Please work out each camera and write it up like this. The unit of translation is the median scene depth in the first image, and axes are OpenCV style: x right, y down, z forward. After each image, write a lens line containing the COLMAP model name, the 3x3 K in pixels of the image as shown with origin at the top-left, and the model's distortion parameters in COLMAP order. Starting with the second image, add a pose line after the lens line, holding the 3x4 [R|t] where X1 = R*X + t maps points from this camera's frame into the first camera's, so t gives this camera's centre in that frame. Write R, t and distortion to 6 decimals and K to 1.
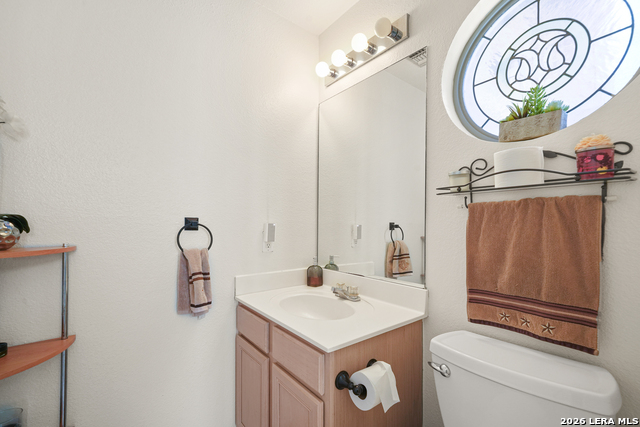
lens RADIAL K [[281.8, 0, 318.8], [0, 281.8, 218.8], [0, 0, 1]] dist [0.008447, -0.000247]
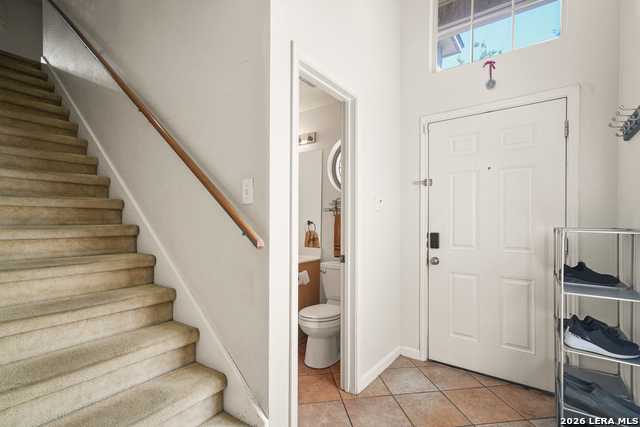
lens RADIAL K [[296.0, 0, 321.8], [0, 296.0, 221.7], [0, 0, 1]] dist [0.013159, 0.000226]
pose [[0.961362, -0.000804, 0.275287, -0.367970], [-0.003438, 0.999883, 0.014925, -0.027984], [-0.275267, -0.015294, 0.961246, -1.651856]]
